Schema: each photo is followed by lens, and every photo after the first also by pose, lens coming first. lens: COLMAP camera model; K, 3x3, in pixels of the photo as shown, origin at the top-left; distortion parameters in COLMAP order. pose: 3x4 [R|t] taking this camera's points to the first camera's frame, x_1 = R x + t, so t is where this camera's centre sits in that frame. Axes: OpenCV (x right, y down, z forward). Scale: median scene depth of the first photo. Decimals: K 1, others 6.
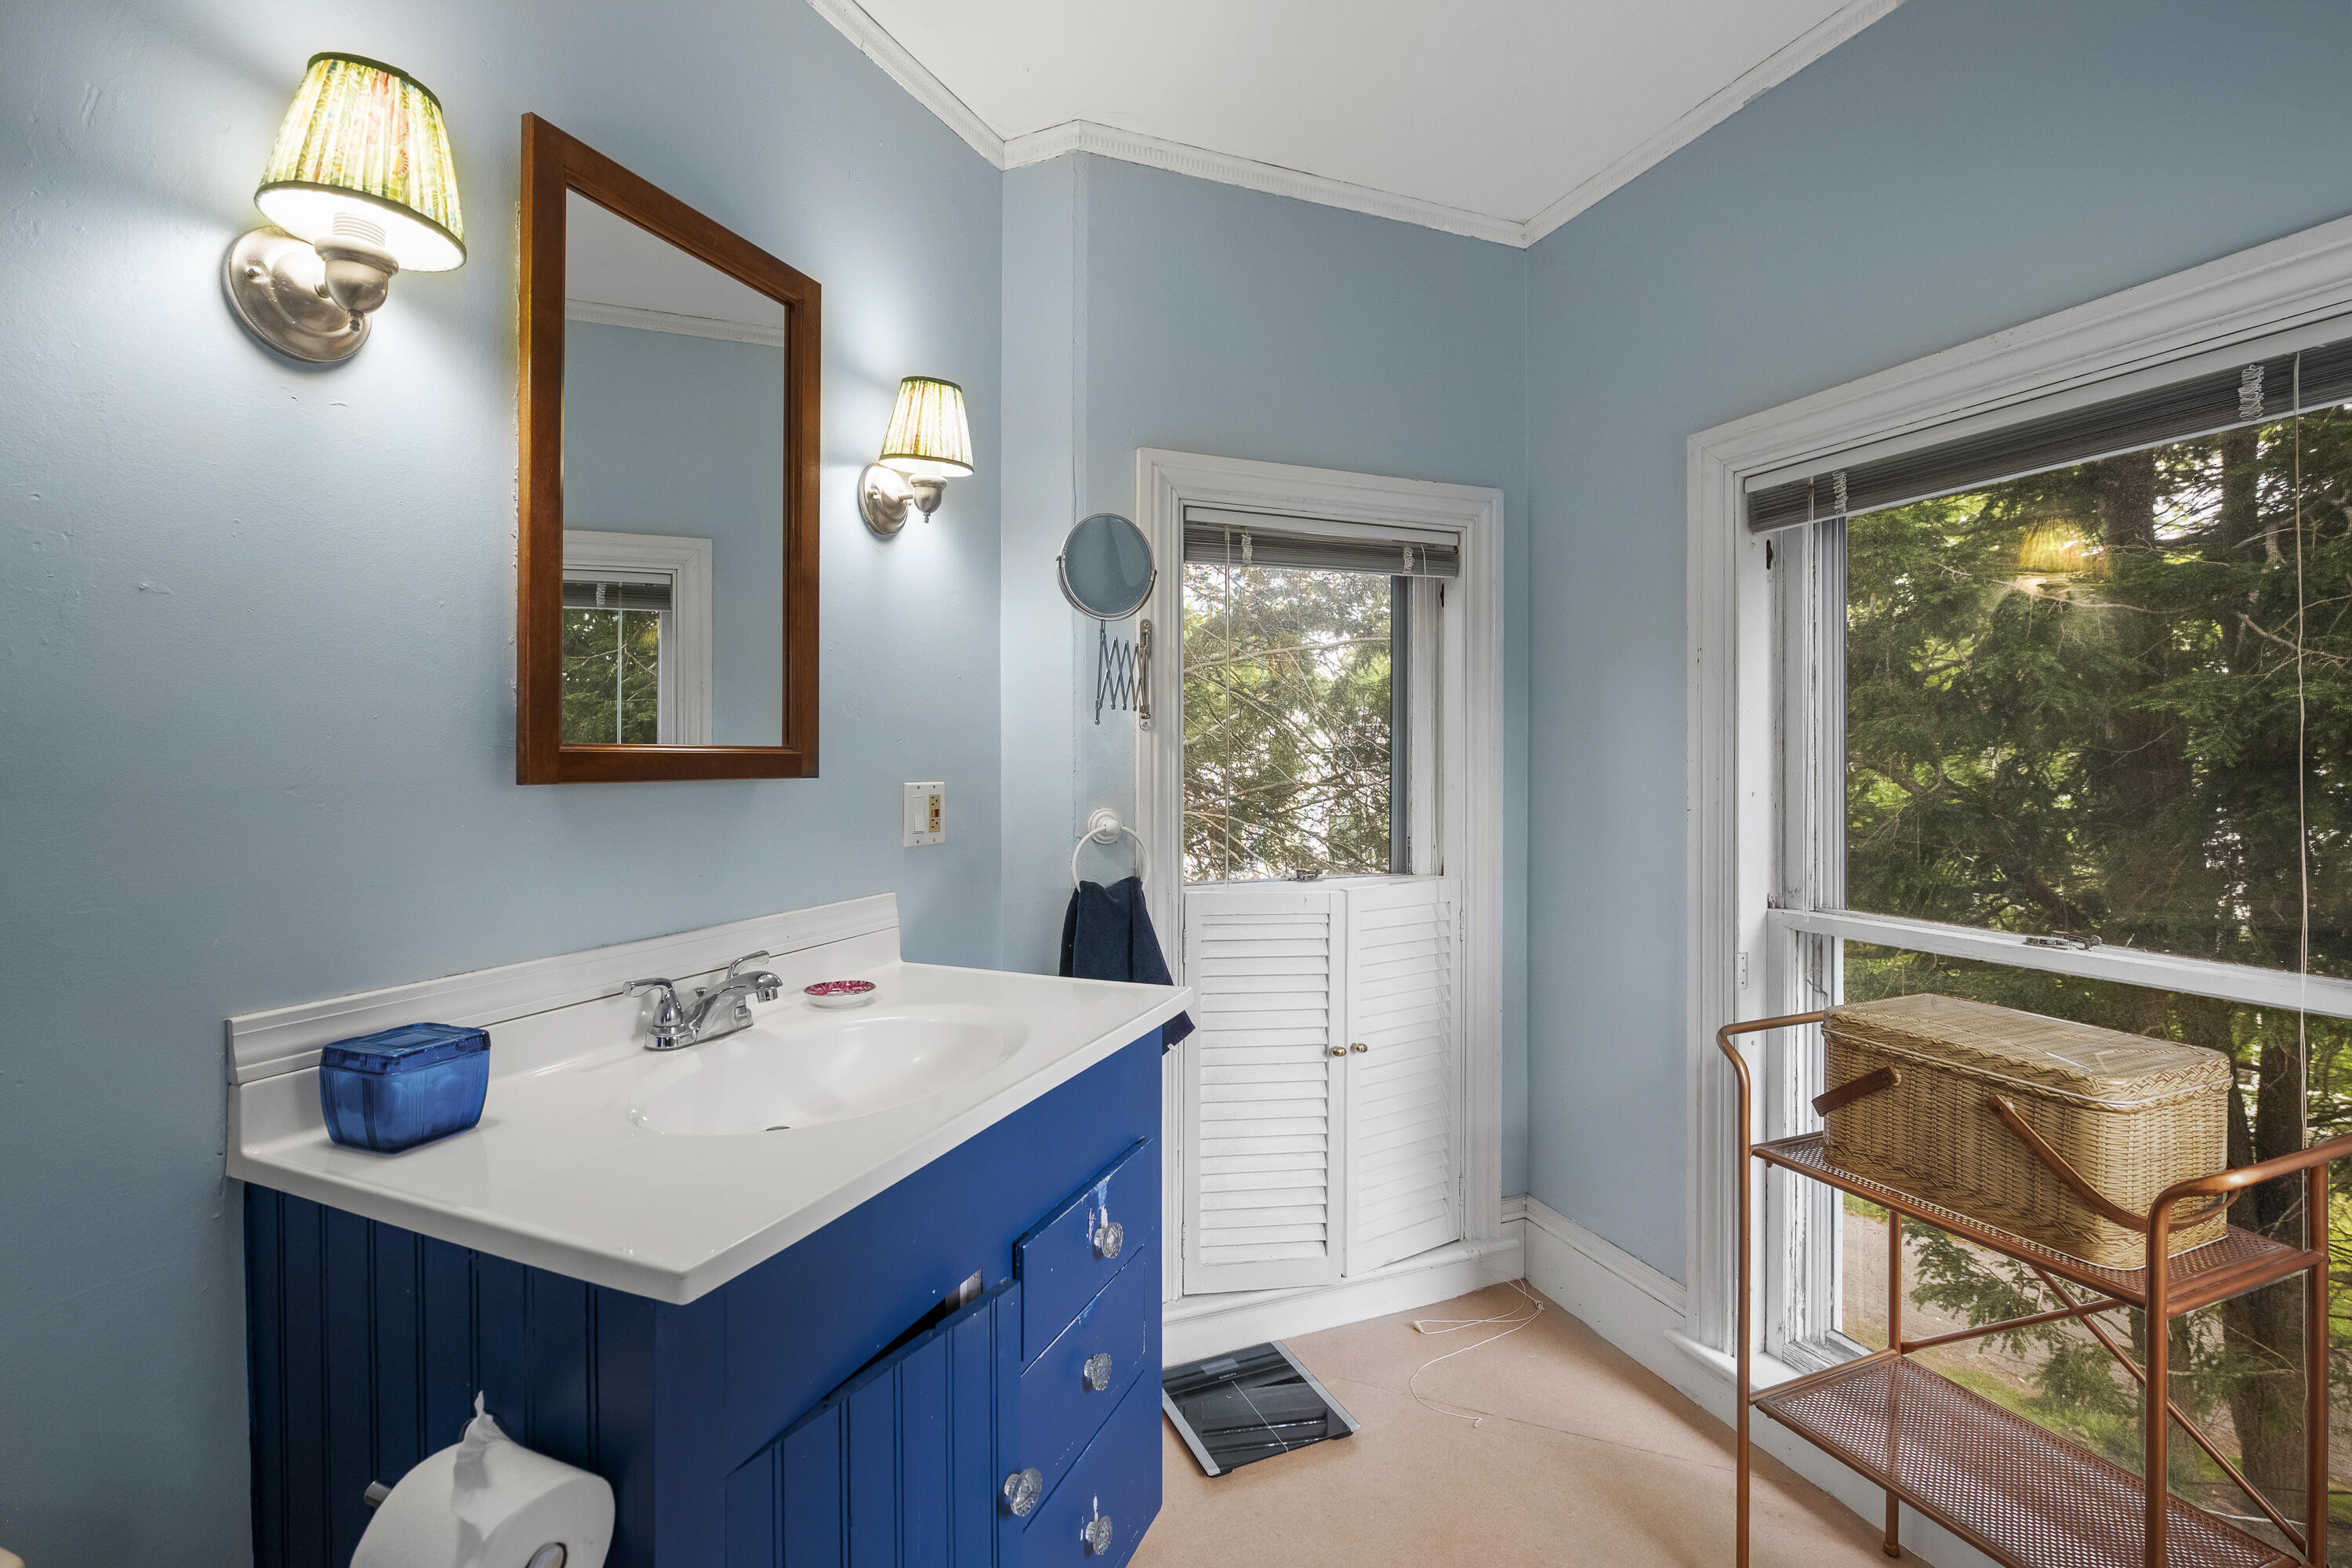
lens RADIAL K [[1082.3, 0, 1116.6], [0, 1082.3, 758.1], [0, 0, 1]] dist [-0.010348, -0.001320]
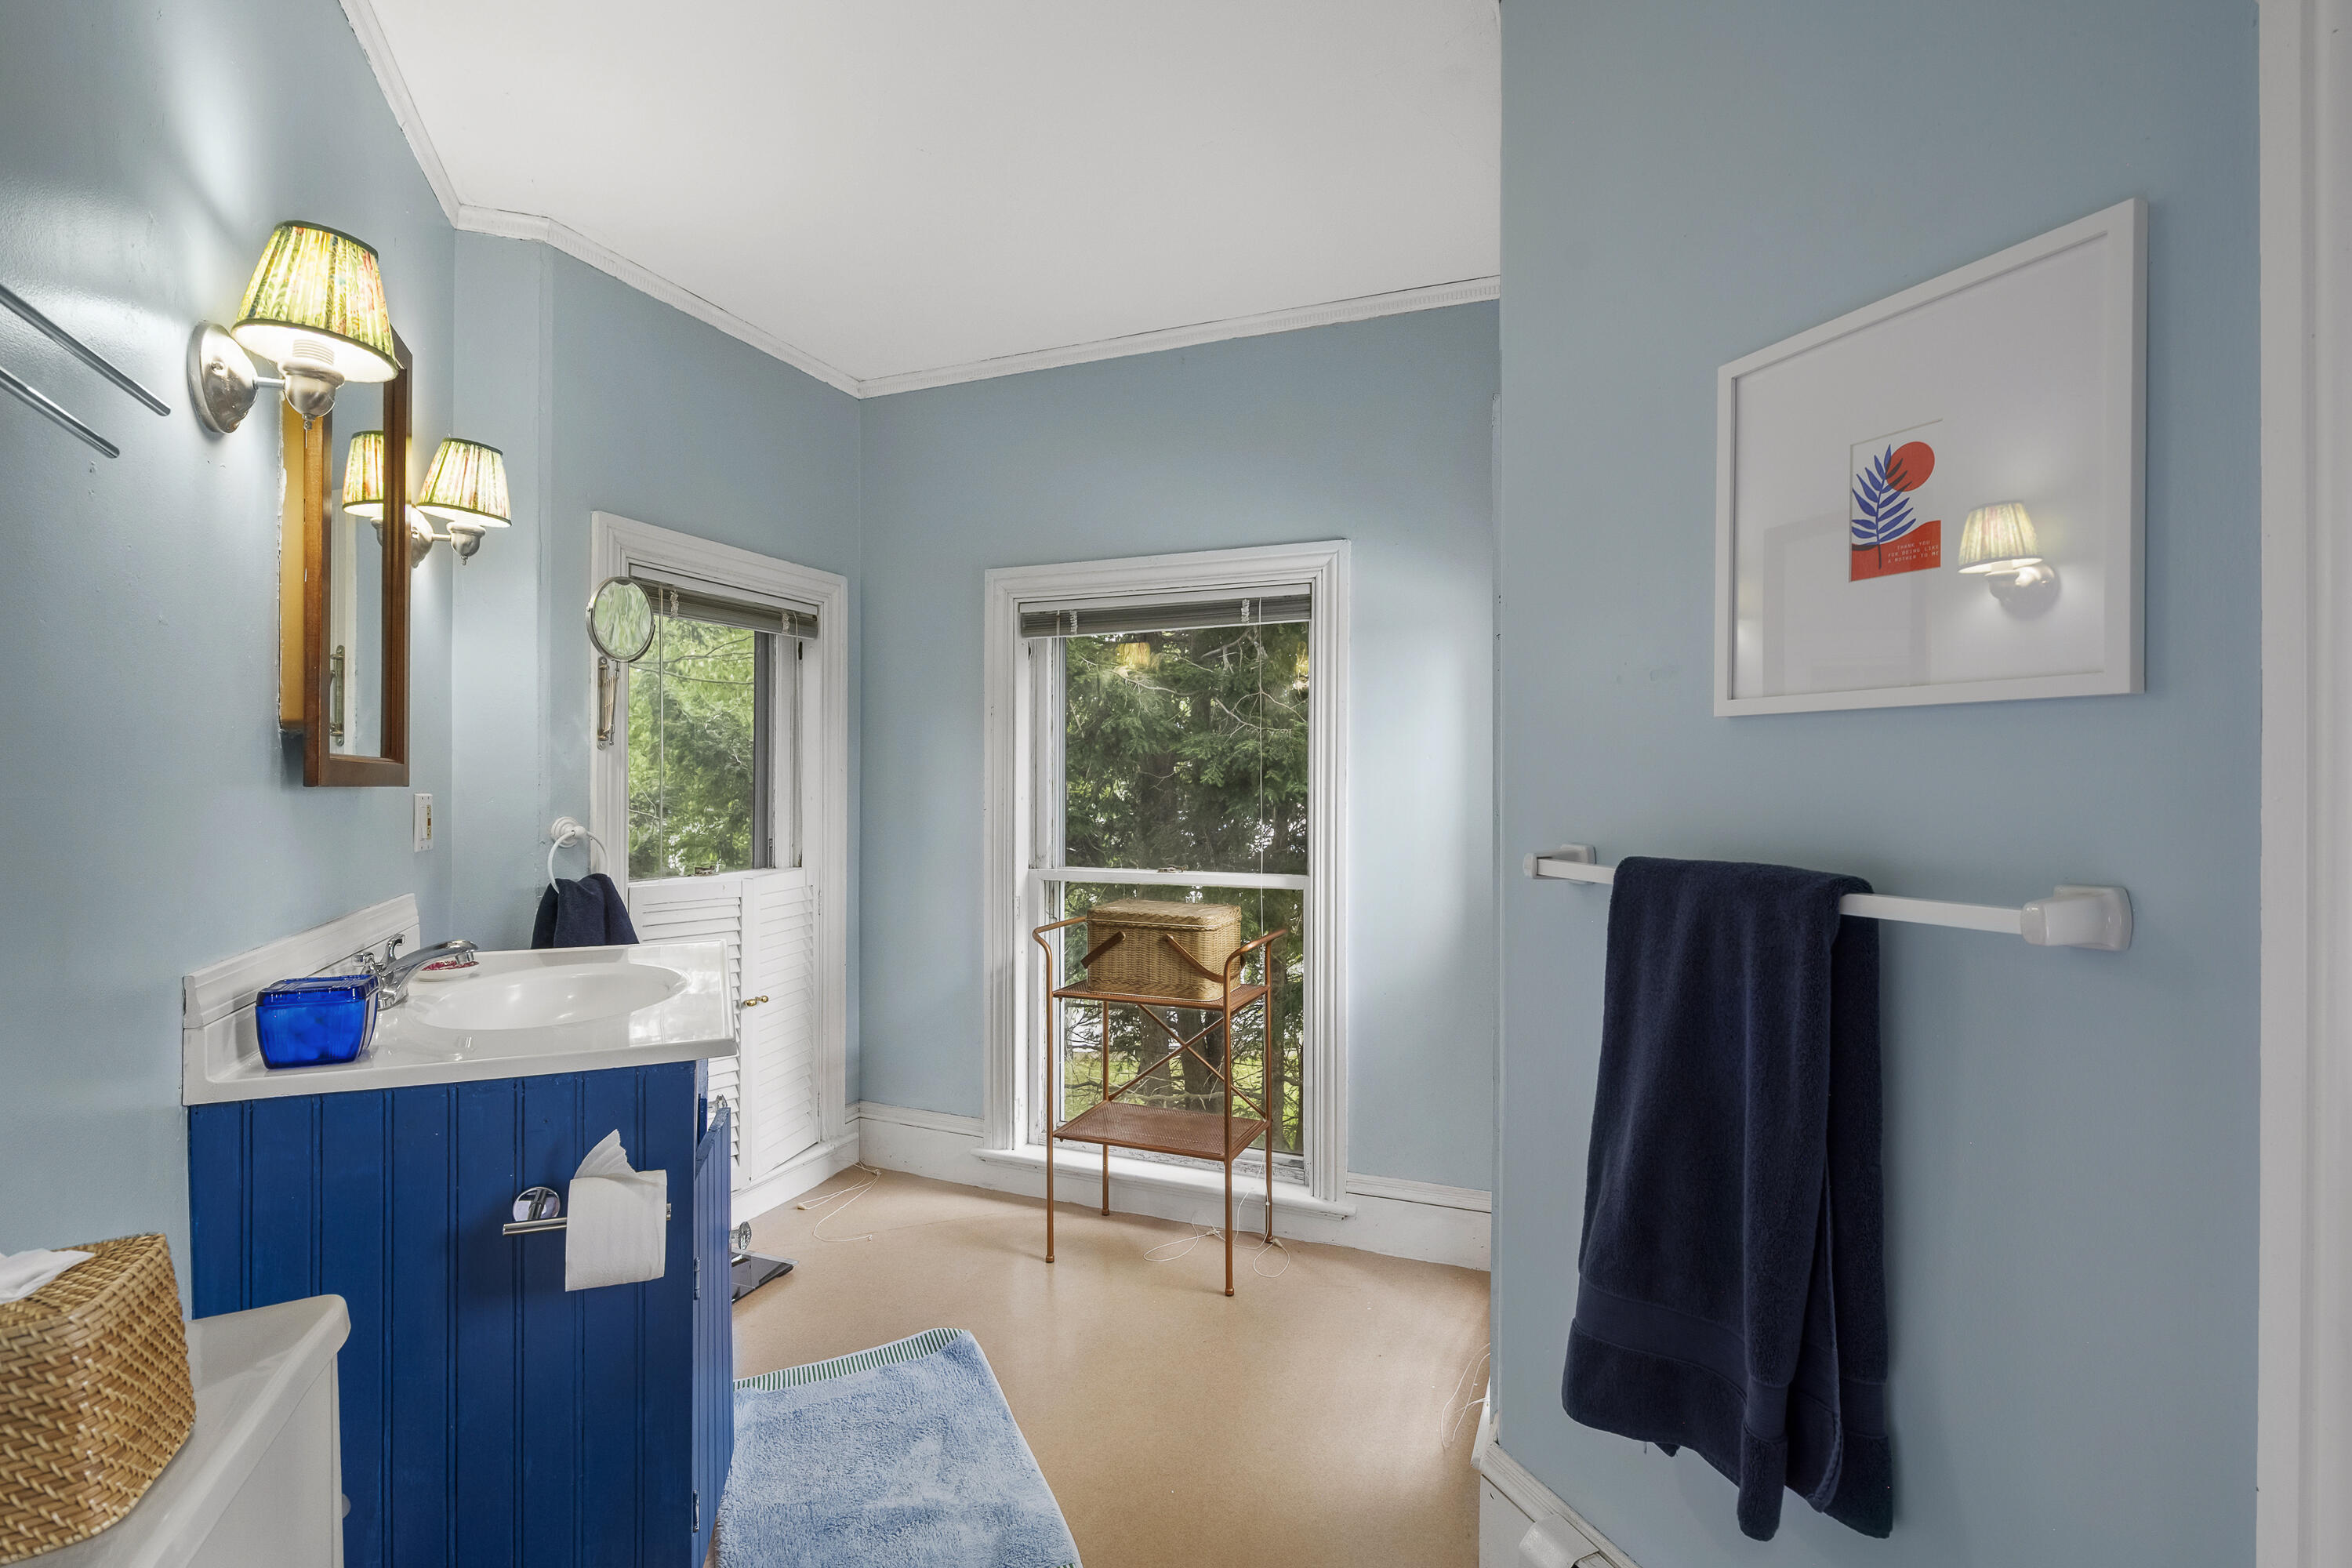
lens RADIAL K [[1082.3, 0, 1180.8], [0, 1082.3, 782.7], [0, 0, 1]] dist [-0.010348, -0.001320]
pose [[0.691393, 0.001309, 0.722477, -0.412864], [0.000101, 0.999998, -0.001909, 0.012683], [-0.722478, 0.001393, 0.691392, -0.290712]]
